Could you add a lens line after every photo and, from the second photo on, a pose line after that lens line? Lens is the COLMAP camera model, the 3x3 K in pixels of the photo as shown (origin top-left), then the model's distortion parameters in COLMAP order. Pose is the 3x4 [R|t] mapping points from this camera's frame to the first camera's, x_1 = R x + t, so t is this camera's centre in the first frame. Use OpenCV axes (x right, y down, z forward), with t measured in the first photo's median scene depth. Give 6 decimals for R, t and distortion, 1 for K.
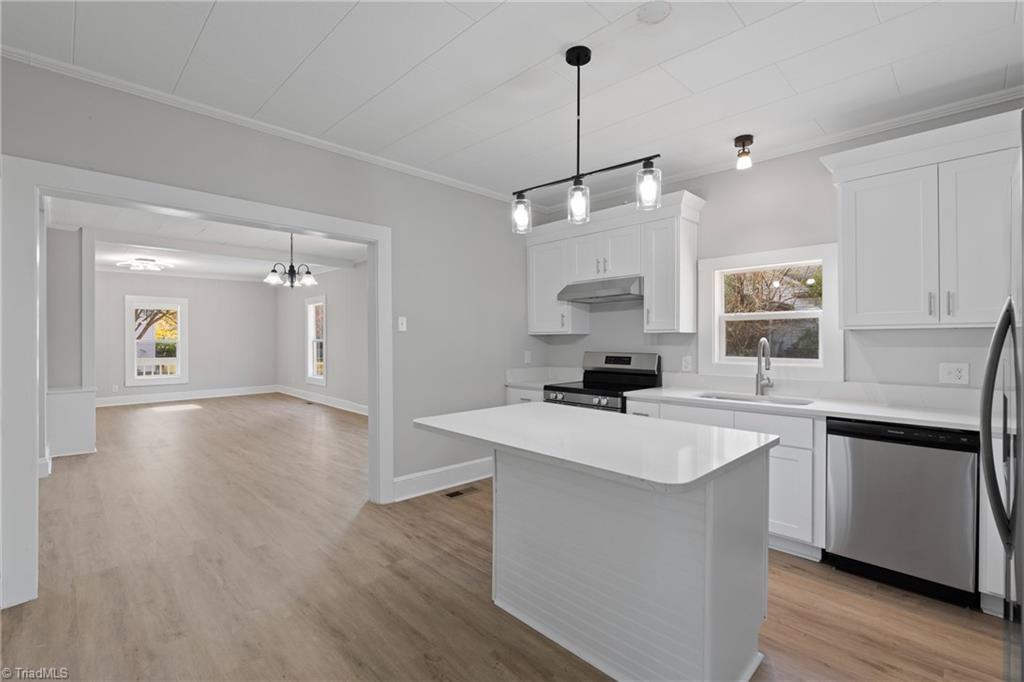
lens RADIAL K [[448.7, 0, 512.2], [0, 448.7, 337.9], [0, 0, 1]] dist [-0.002081, 0.002383]
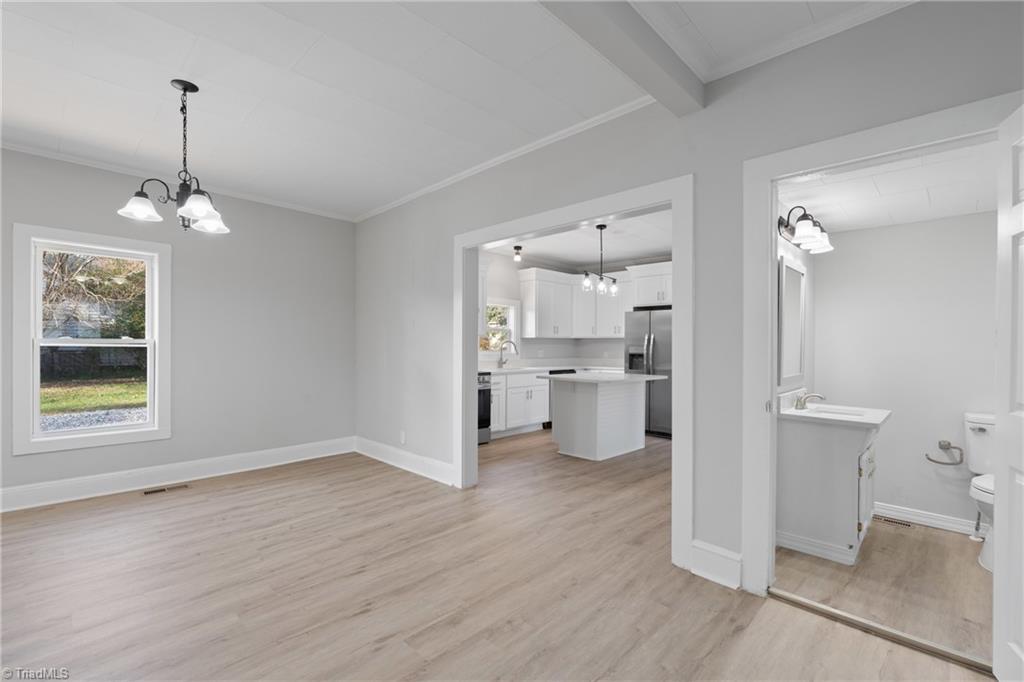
lens RADIAL K [[448.7, 0, 514.8], [0, 448.7, 342.1], [0, 0, 1]] dist [-0.002081, 0.002383]
pose [[-0.016475, 0.002359, 0.999861, -0.840510], [-0.022175, 0.999750, -0.002724, 0.006258], [-0.999618, -0.022217, -0.016419, 0.544769]]
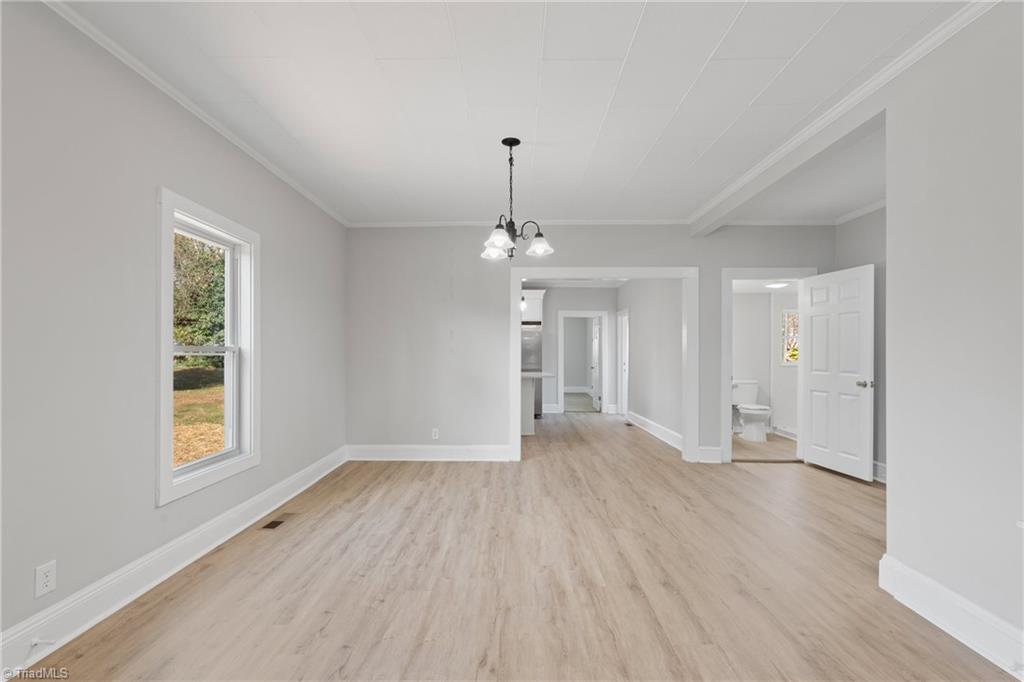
lens RADIAL K [[448.7, 0, 512.6], [0, 448.7, 342.2], [0, 0, 1]] dist [-0.002081, 0.002383]
pose [[-0.702235, 0.005470, 0.711924, -0.783651], [-0.020025, 0.999423, -0.027431, 0.017478], [-0.711664, -0.033519, -0.701720, 1.212215]]
